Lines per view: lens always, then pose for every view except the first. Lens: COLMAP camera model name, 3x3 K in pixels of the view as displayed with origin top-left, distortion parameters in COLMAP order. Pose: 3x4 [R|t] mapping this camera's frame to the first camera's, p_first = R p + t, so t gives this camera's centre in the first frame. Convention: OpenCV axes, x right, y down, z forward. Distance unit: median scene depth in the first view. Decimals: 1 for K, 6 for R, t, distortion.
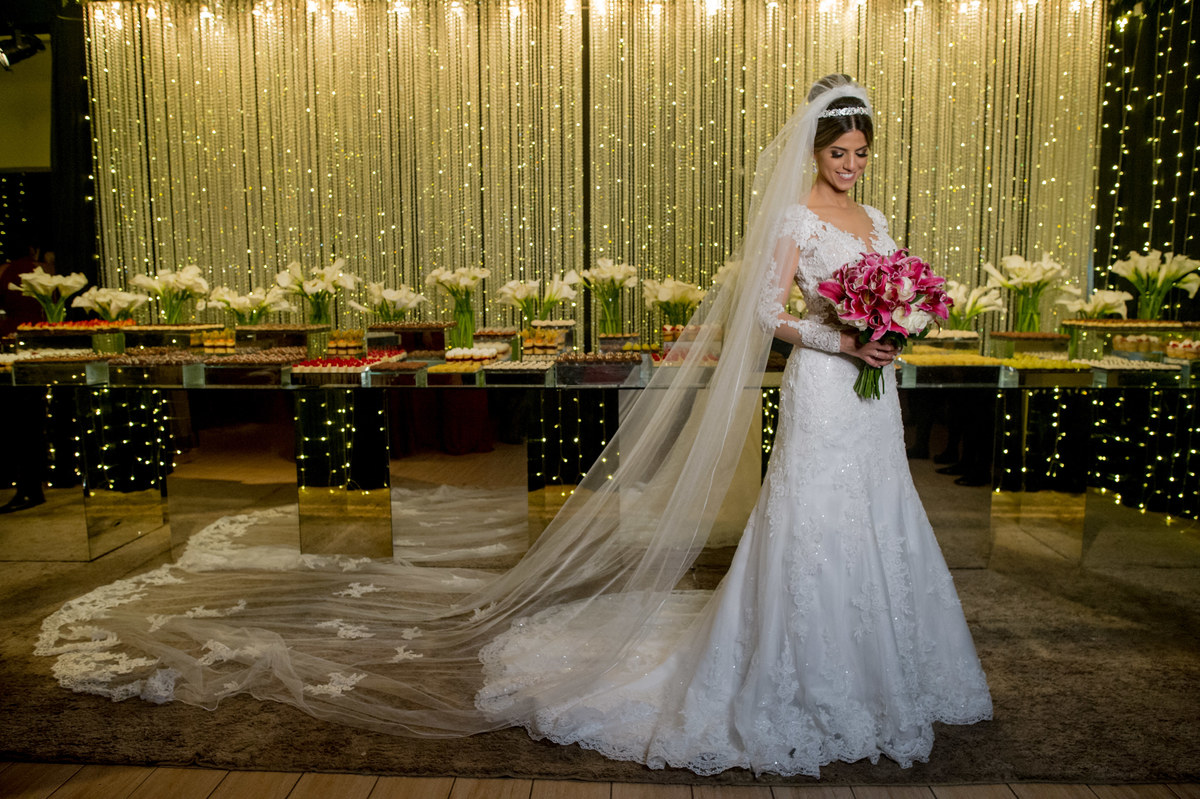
lens RADIAL K [[784.4, 0, 563.7], [0, 784.4, 401.3], [0, 0, 1]] dist [-0.094945, 0.043734]
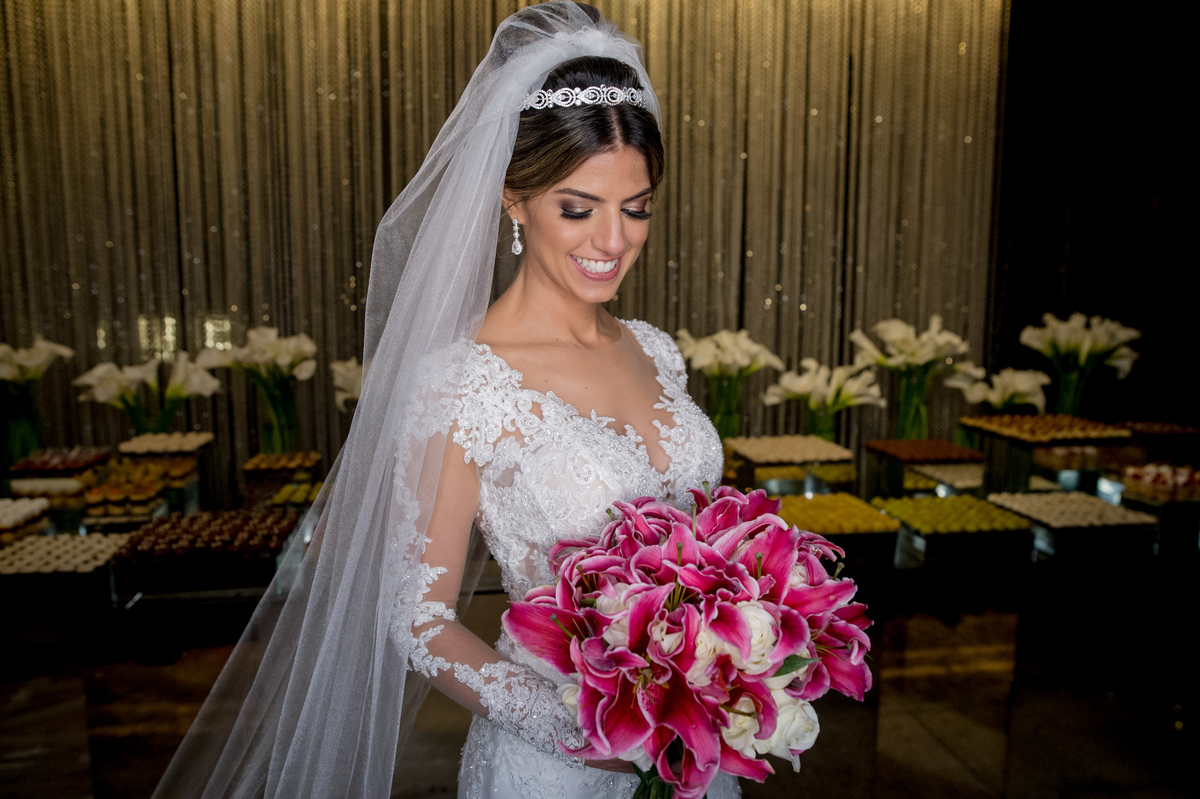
lens RADIAL K [[859.7, 0, 572.2], [0, 859.7, 394.6], [0, 0, 1]] dist [-0.035430, 0.003889]
pose [[0.974625, -0.016867, 0.223208, 0.140599], [0.020552, 0.999688, -0.014197, -0.121774], [-0.222899, 0.018424, 0.974667, 0.321067]]
